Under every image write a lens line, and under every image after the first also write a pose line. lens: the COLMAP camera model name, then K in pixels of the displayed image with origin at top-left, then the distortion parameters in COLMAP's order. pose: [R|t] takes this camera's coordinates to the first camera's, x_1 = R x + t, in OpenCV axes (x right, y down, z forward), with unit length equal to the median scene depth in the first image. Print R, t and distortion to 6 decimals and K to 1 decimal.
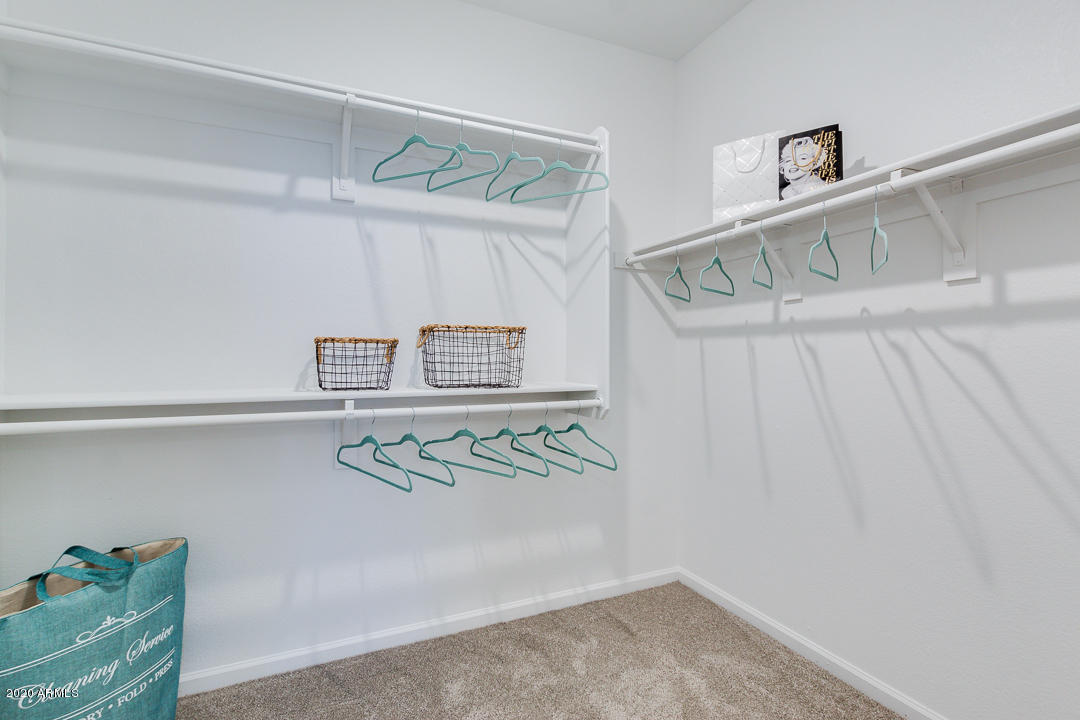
lens RADIAL K [[493.6, 0, 550.4], [0, 493.6, 351.6], [0, 0, 1]] dist [0.008875, -0.004850]
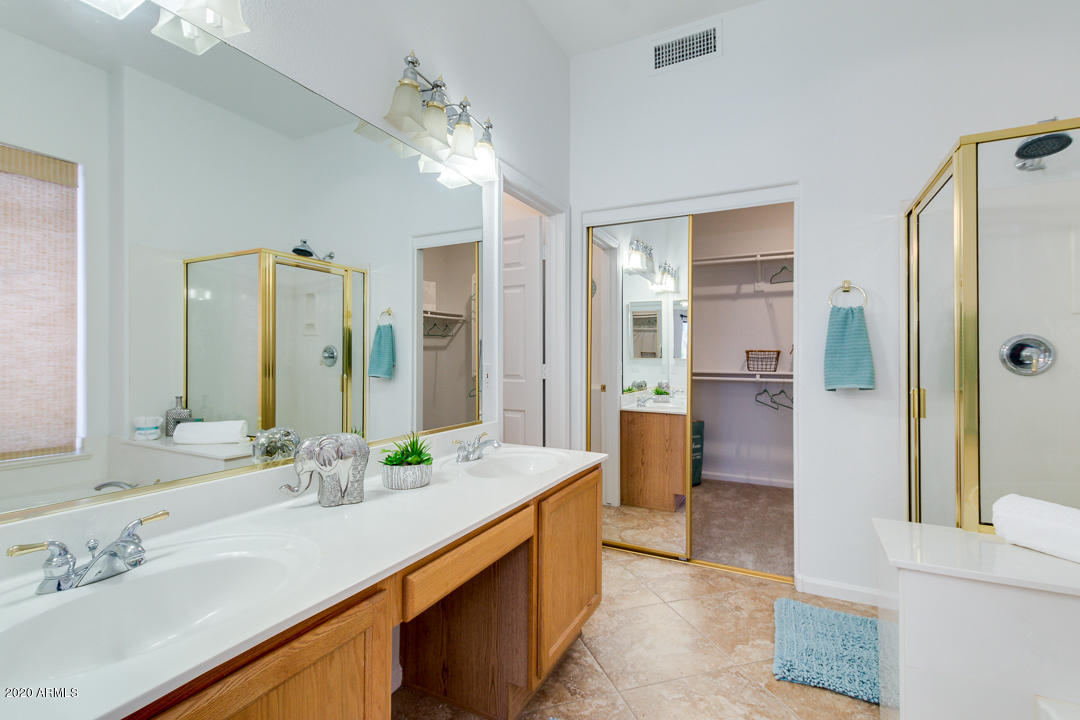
lens RADIAL K [[493.6, 0, 530.8], [0, 493.6, 352.2], [0, 0, 1]] dist [0.008875, -0.004850]
pose [[0.591115, -0.003348, -0.806581, 0.875756], [0.004840, 0.999988, -0.000604, -0.020561], [0.806573, -0.003547, 0.591124, -1.332442]]
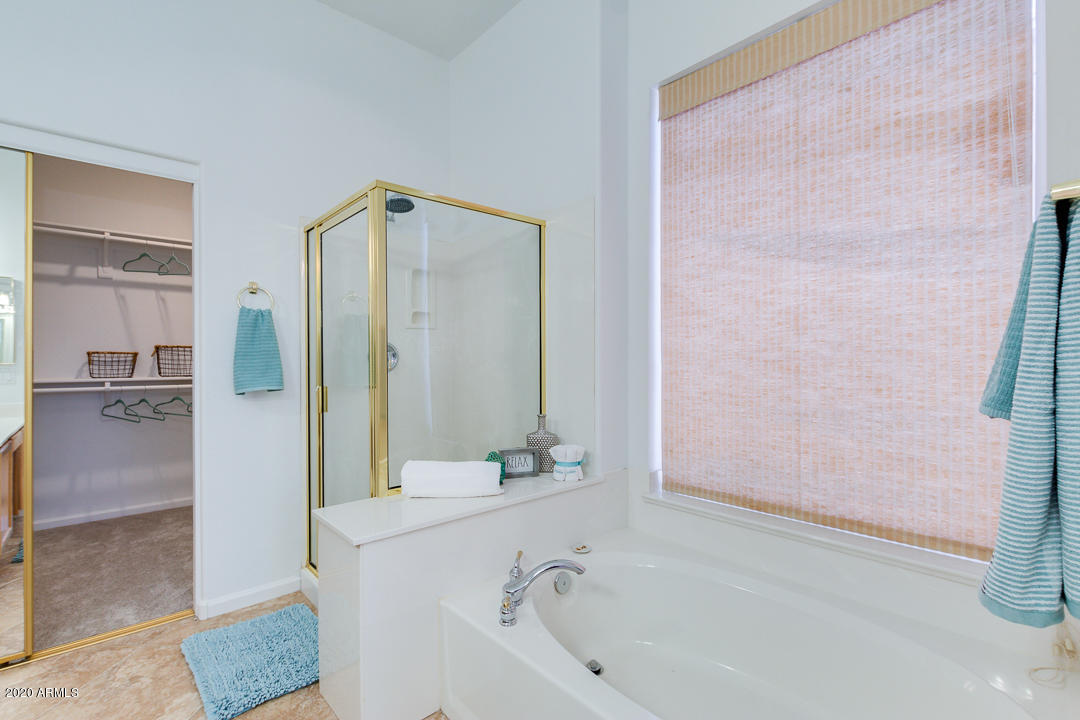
lens RADIAL K [[493.6, 0, 536.3], [0, 493.6, 359.5], [0, 0, 1]] dist [0.008875, -0.004850]
pose [[0.960089, -0.001074, 0.279692, 0.658868], [-0.001968, 0.999942, 0.010594, -0.019150], [-0.279687, -0.010721, 0.960031, -1.335946]]
